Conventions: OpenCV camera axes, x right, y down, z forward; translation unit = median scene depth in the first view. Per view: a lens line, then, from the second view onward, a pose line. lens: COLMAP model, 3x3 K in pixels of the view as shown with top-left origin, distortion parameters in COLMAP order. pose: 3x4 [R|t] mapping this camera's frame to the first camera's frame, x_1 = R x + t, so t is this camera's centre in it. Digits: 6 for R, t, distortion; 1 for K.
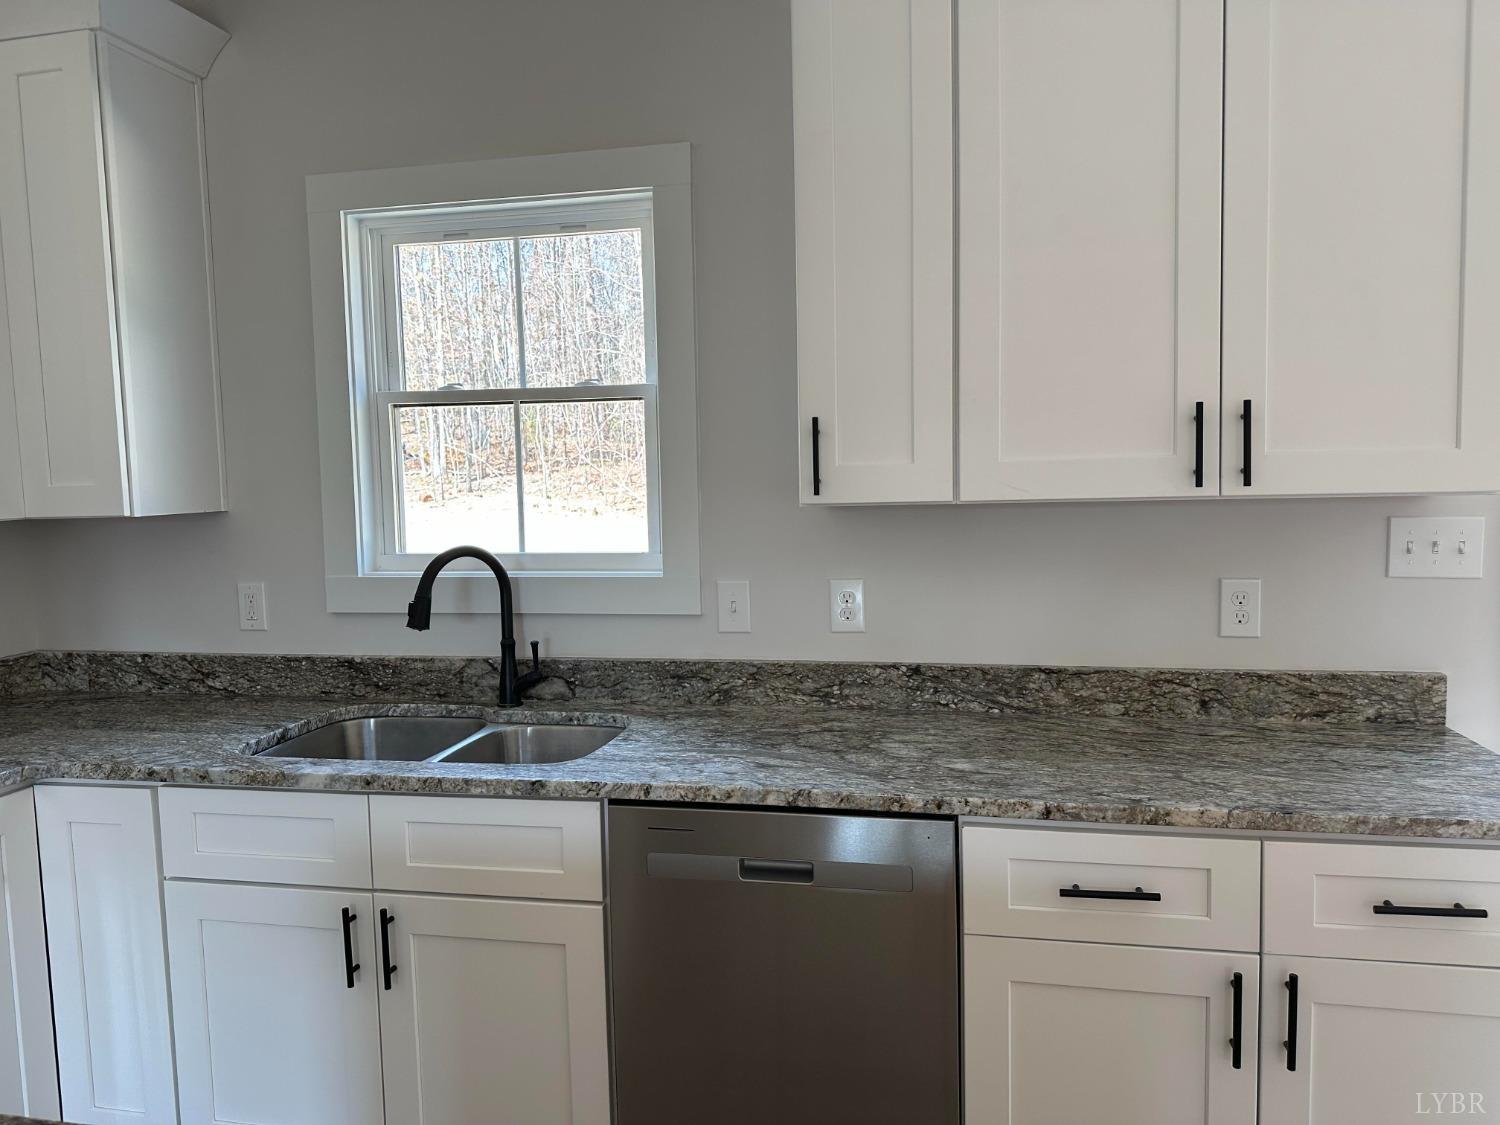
lens RADIAL K [[1057.9, 0, 735.8], [0, 1057.9, 554.5], [0, 0, 1]] dist [0.055858, -0.057635]
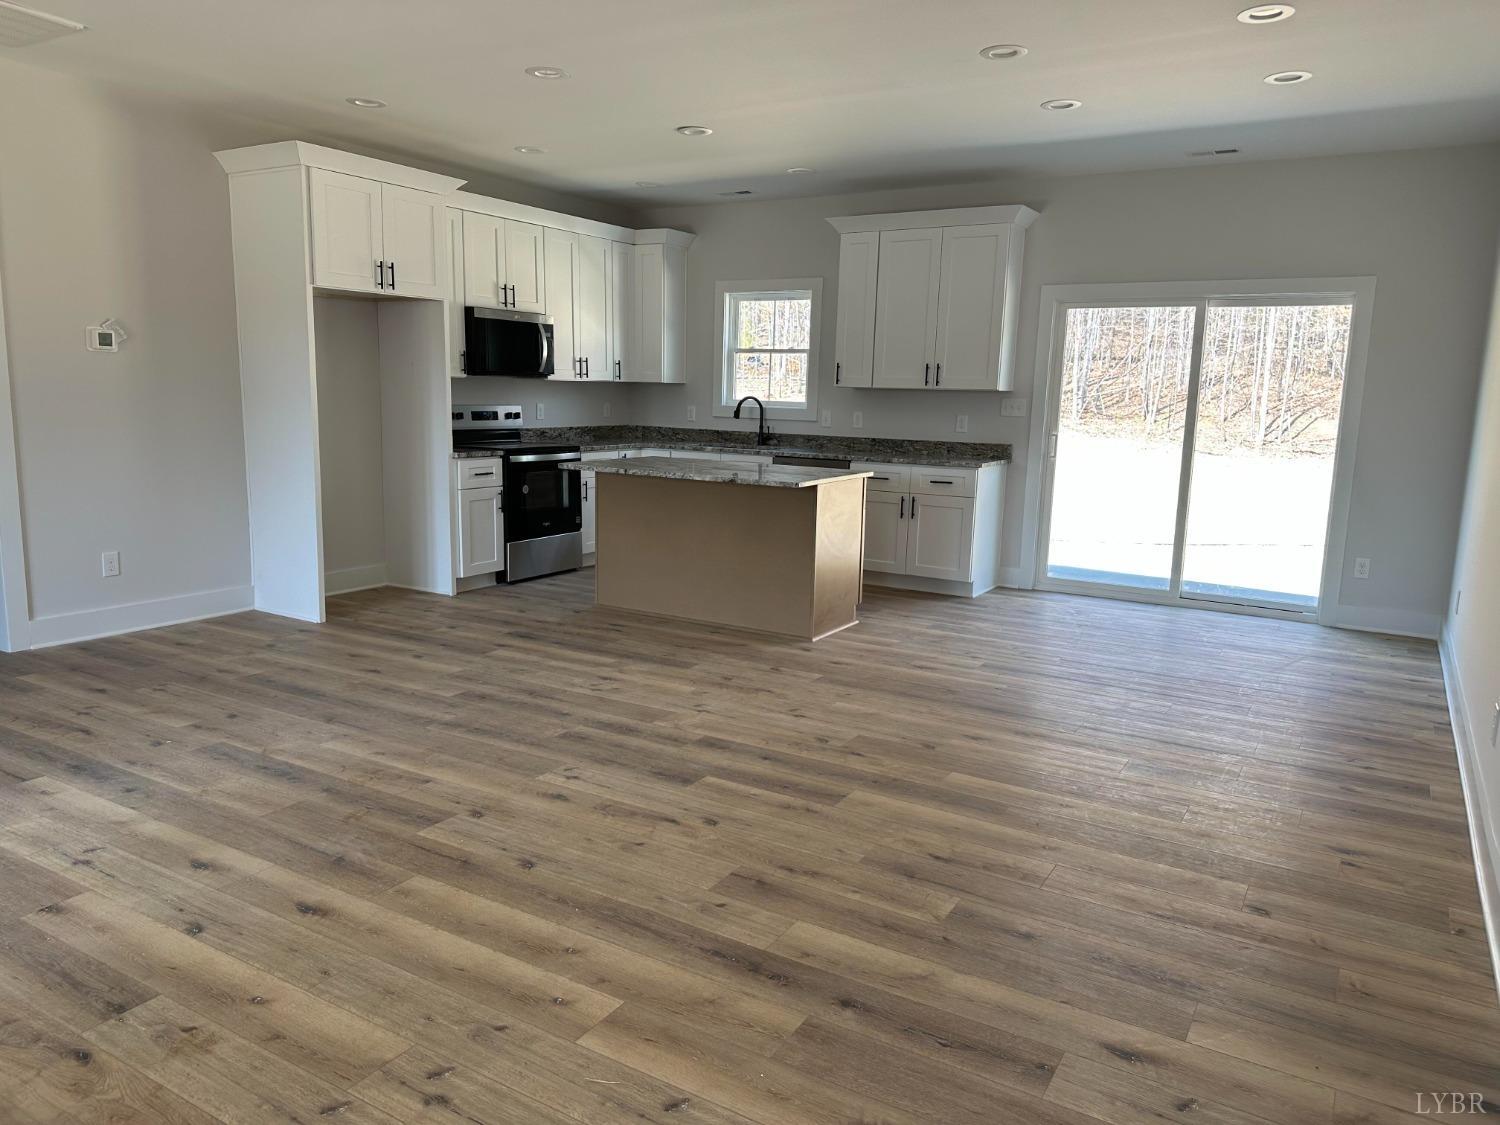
lens RADIAL K [[1046.8, 0, 751.0], [0, 1046.8, 573.2], [0, 0, 1]] dist [0.094945, -0.138959]
pose [[0.948568, 0.101659, -0.299807, 0.810690], [-0.072352, 0.991589, 0.107314, 0.192228], [0.308195, -0.080103, 0.947945, -2.235941]]
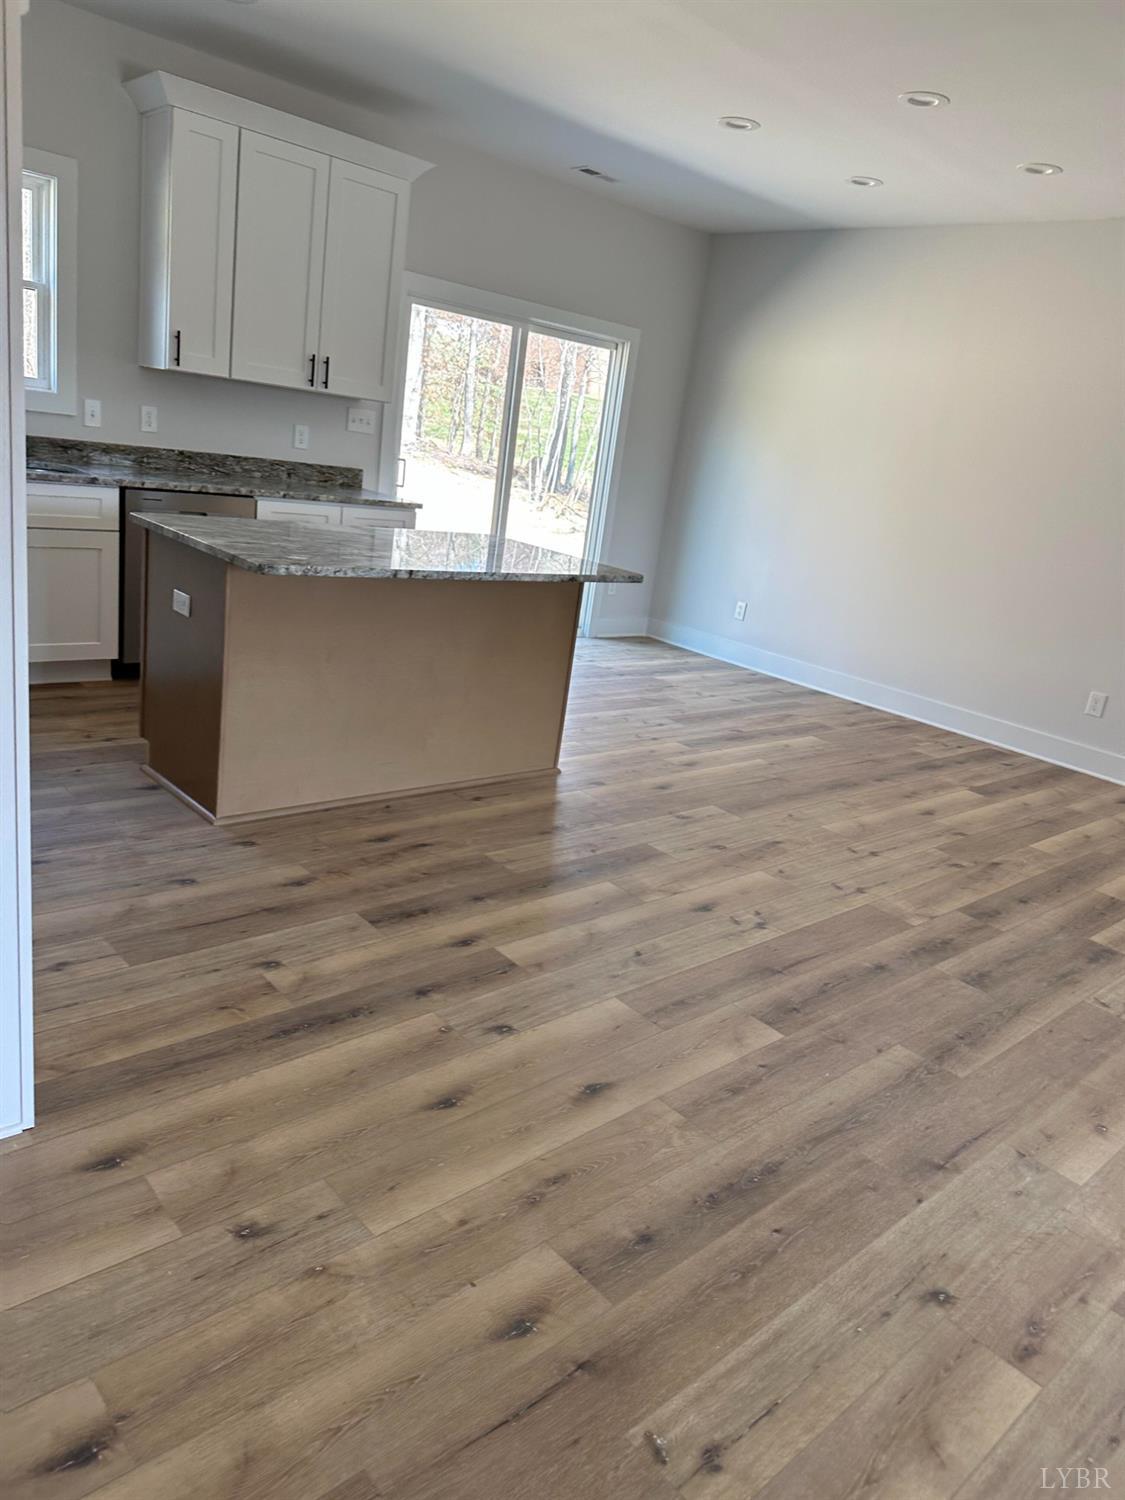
lens RADIAL K [[1057.9, 0, 579.8], [0, 1057.9, 753.8], [0, 0, 1]] dist [0.055858, -0.057635]
pose [[0.558117, -0.139556, 0.817942, -1.238343], [-0.086393, 0.970624, 0.224556, 0.140648], [-0.825252, -0.195993, 0.529665, -0.969708]]
